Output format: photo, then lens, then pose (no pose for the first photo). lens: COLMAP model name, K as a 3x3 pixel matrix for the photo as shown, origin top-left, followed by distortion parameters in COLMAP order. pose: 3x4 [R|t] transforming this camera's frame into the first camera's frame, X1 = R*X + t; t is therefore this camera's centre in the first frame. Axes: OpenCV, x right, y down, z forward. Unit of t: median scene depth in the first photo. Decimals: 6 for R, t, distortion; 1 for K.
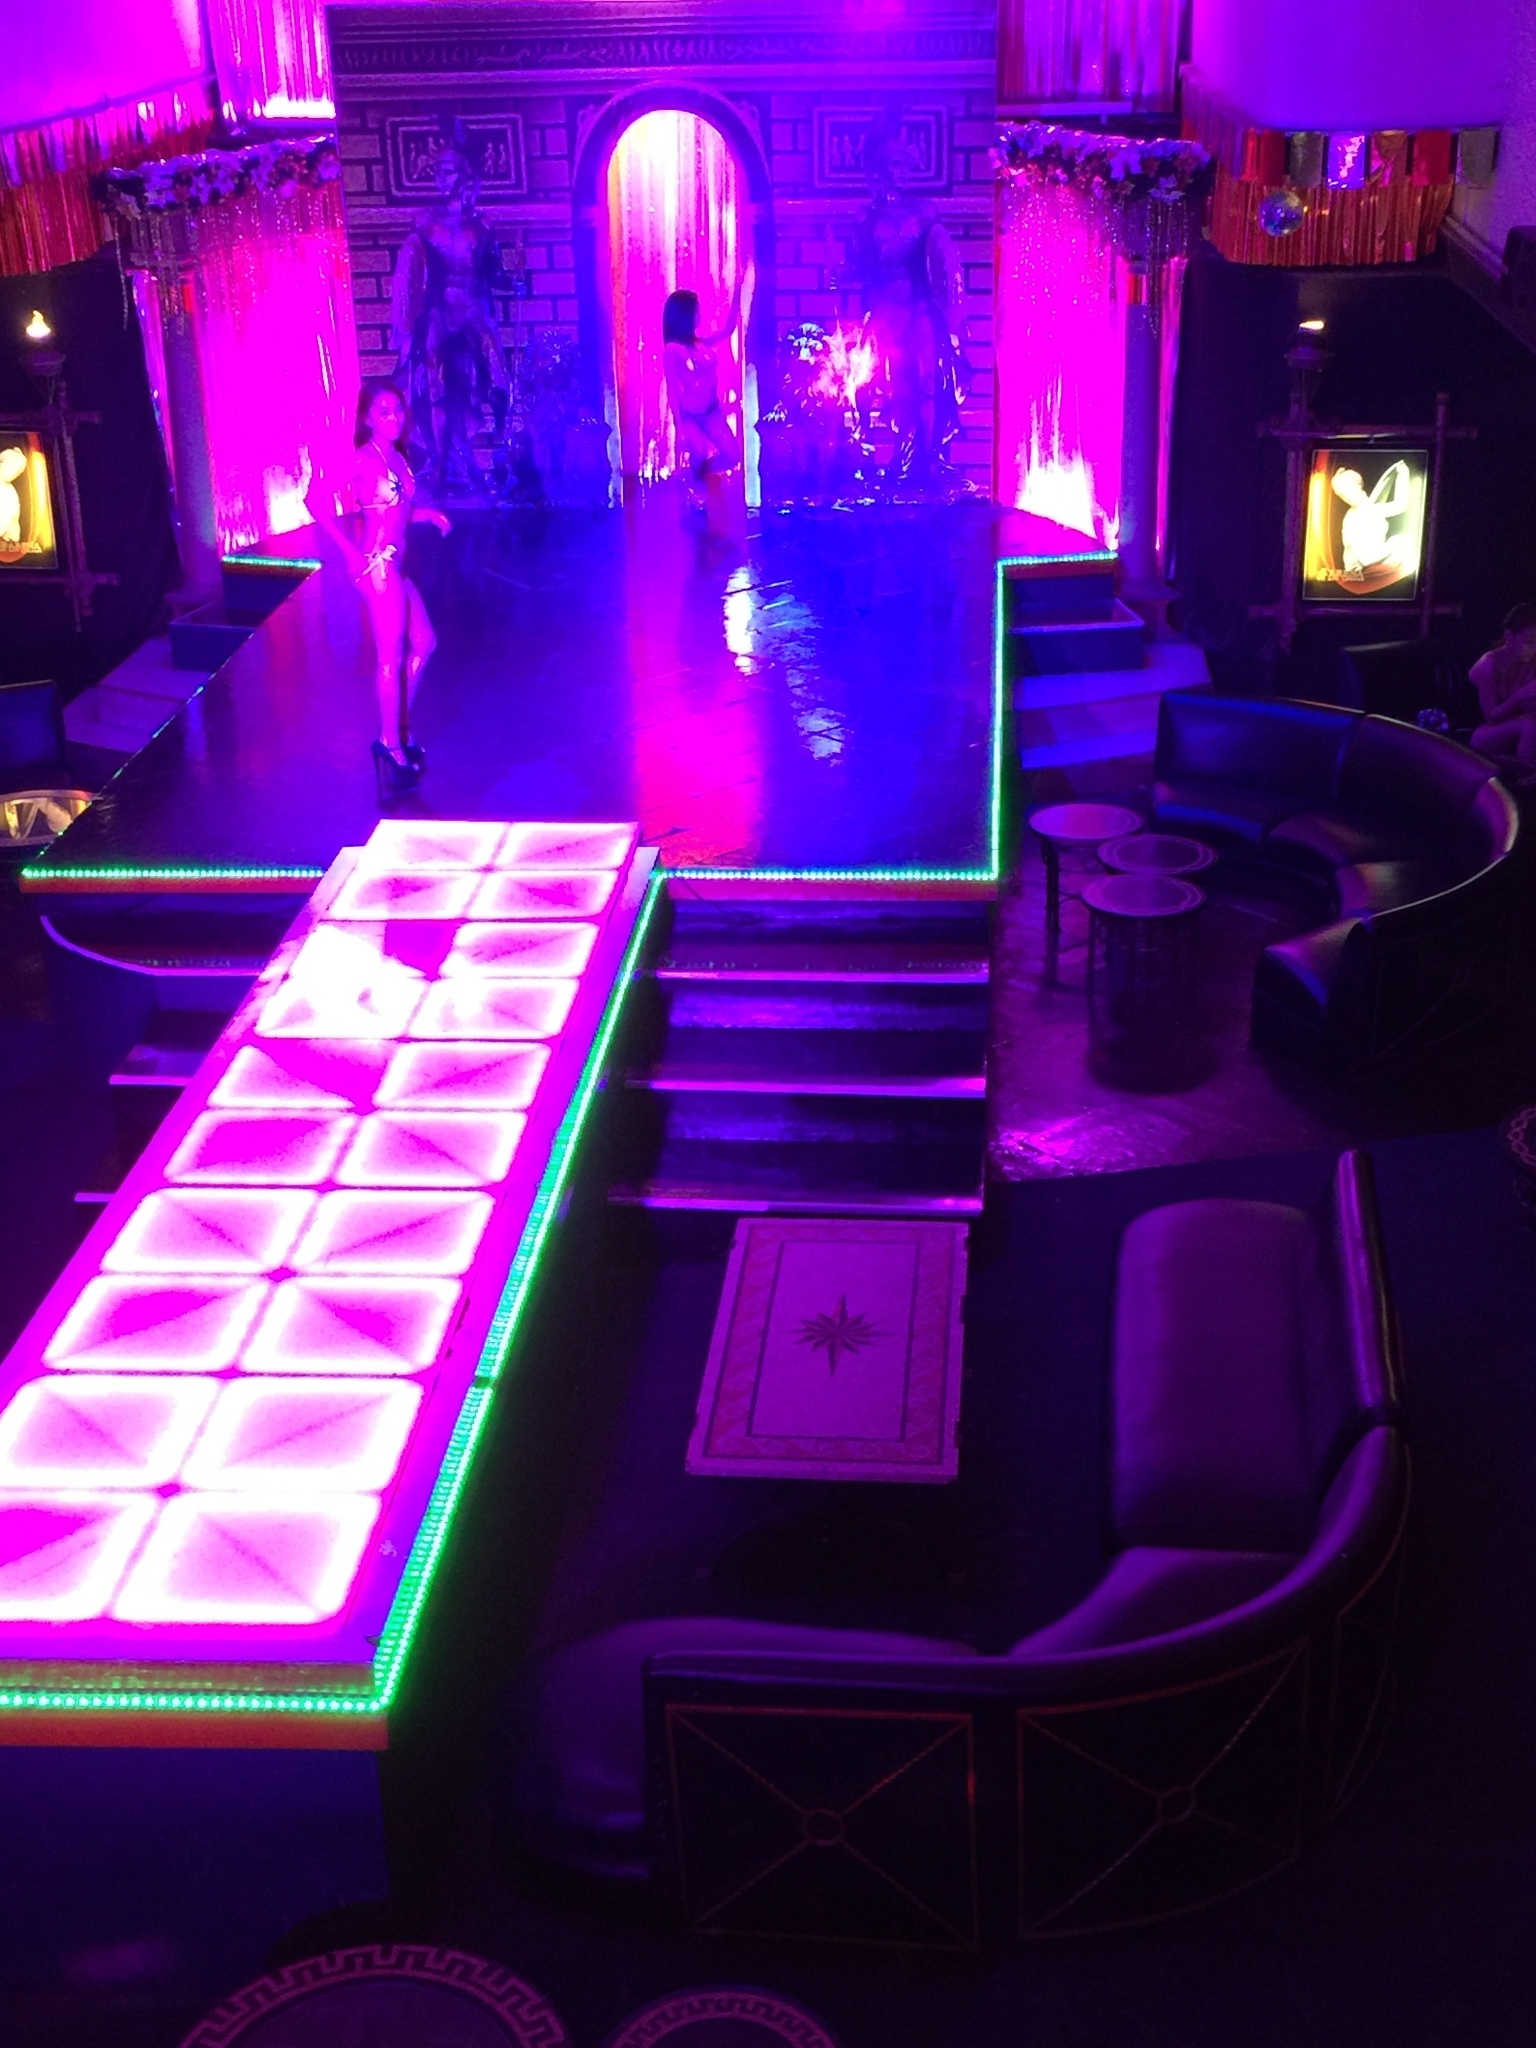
lens RADIAL K [[2696.5, 0, 768.0], [0, 2696.5, 1024.0], [0, 0, 1]] dist [0.046020, -0.005133]
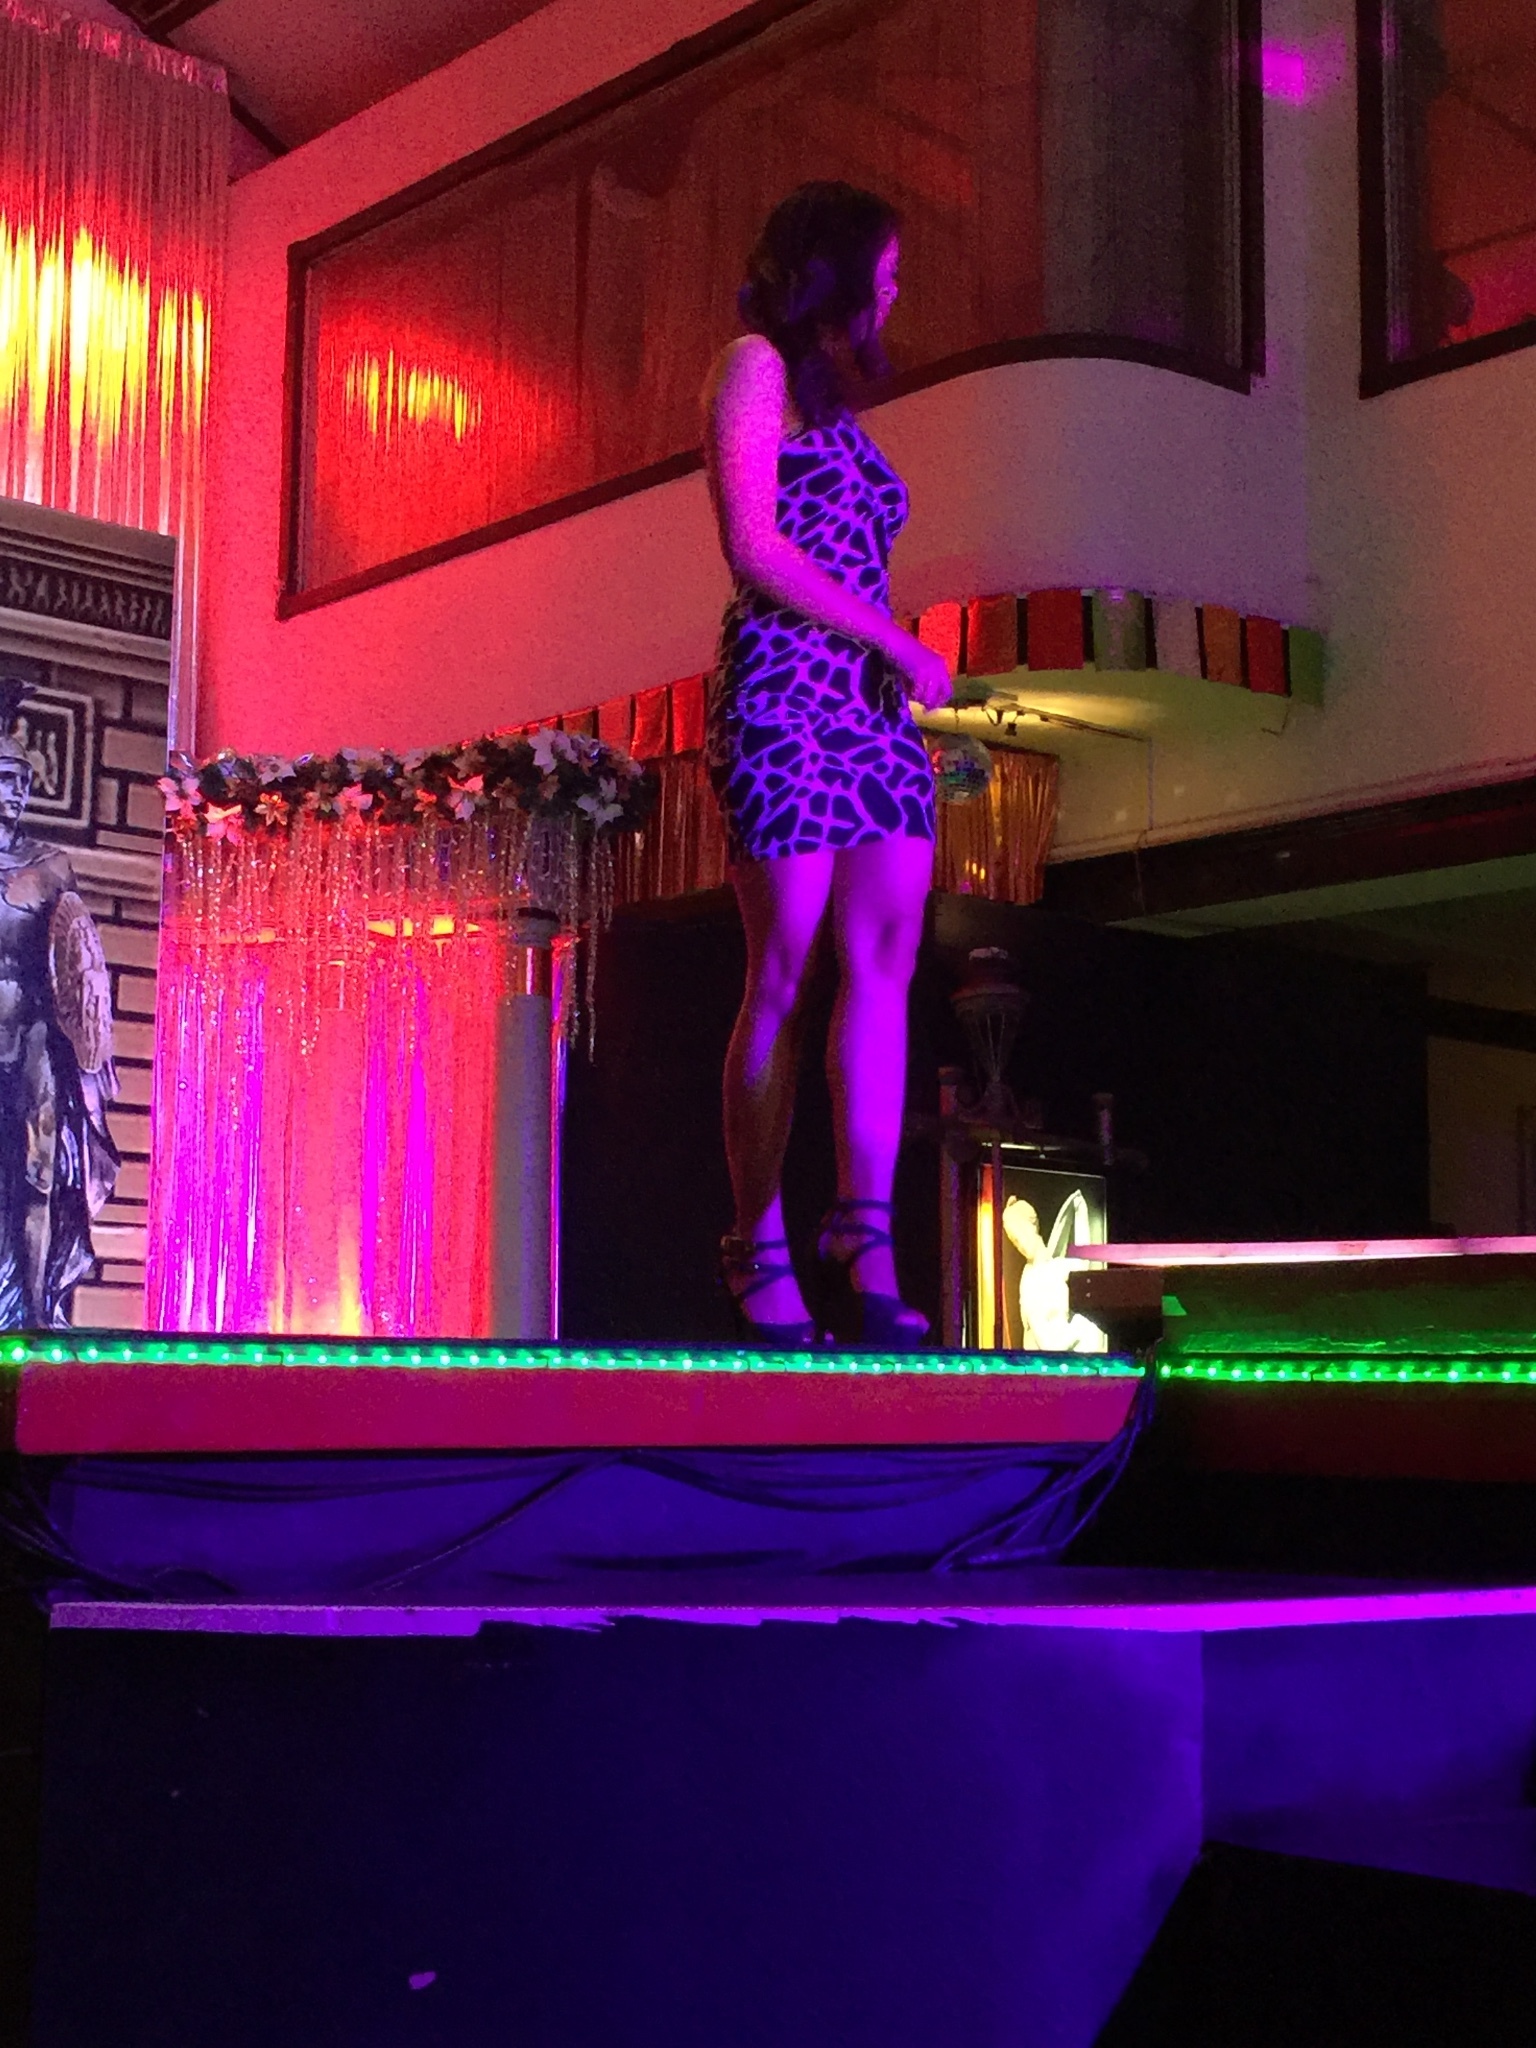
lens RADIAL K [[2908.6, 0, 802.8], [0, 2908.6, 1008.6], [0, 0, 1]] dist [0.038307, 0.028769]
pose [[0.680389, 0.129920, 0.721243, -0.265525], [0.272775, 0.868551, -0.413780, 0.013636], [-0.680194, 0.478269, 0.555514, 0.583240]]
